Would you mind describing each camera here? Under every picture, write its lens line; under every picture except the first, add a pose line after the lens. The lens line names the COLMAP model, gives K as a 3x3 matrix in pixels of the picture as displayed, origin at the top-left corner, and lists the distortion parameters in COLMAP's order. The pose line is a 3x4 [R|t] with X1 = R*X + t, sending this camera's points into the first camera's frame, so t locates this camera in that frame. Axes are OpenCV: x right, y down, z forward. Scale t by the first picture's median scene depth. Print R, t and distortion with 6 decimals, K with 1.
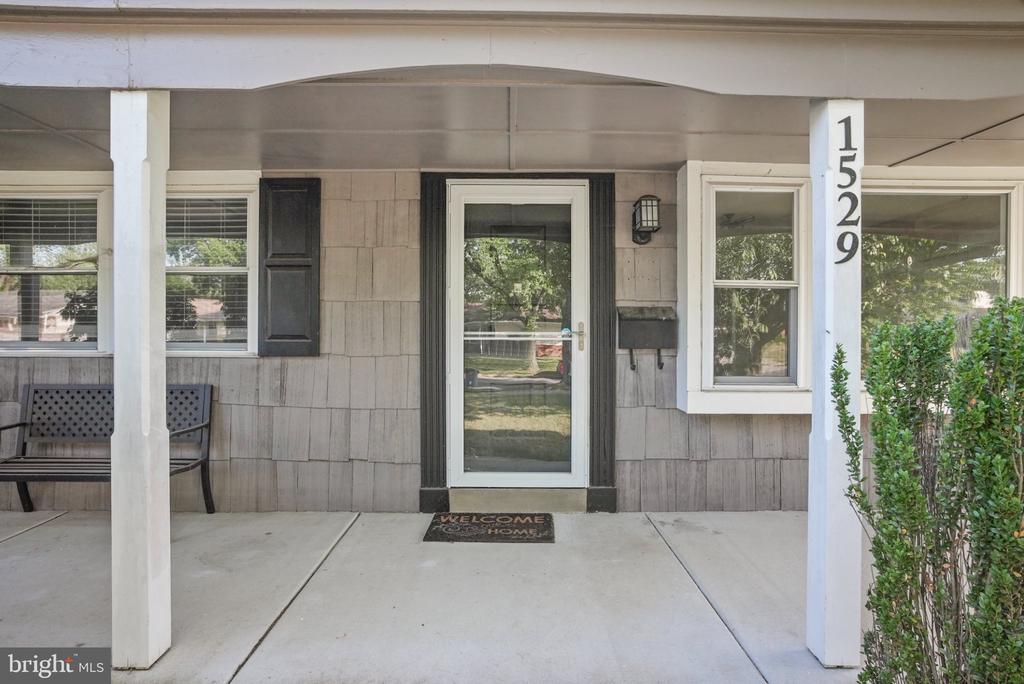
lens RADIAL K [[537.8, 0, 511.7], [0, 537.8, 339.9], [0, 0, 1]] dist [-0.039319, 0.019231]
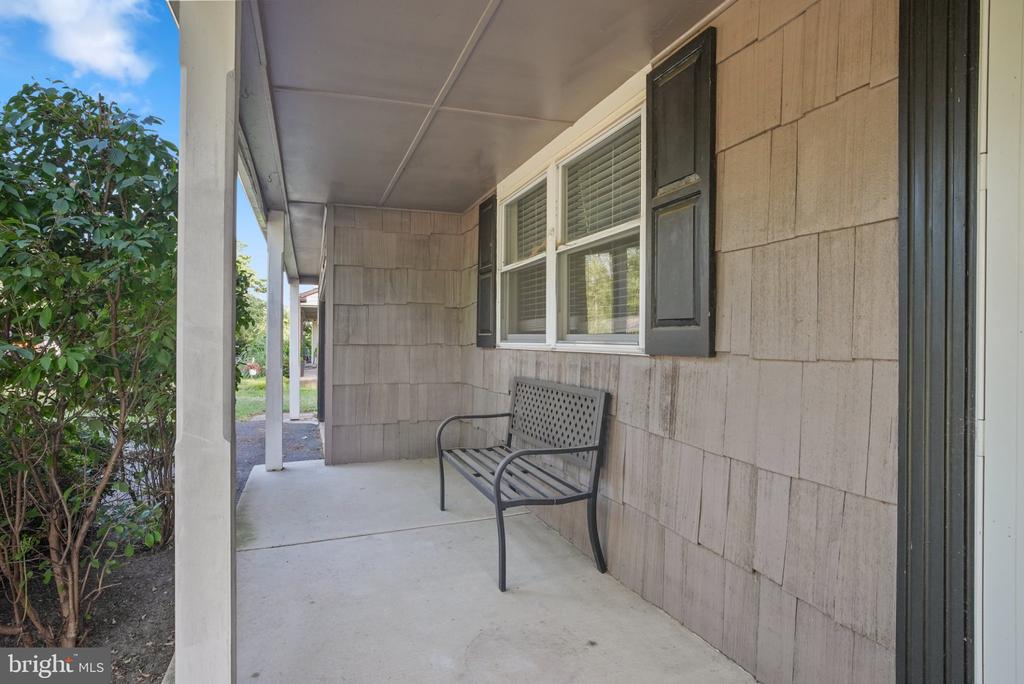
lens RADIAL K [[560.0, 0, 510.7], [0, 560.0, 341.4], [0, 0, 1]] dist [-0.031342, -0.000169]
pose [[0.328757, 0.002200, -0.944412, 0.099860], [-0.004483, 0.999990, 0.000769, 0.015633], [0.944404, 0.003981, 0.328763, 0.624156]]
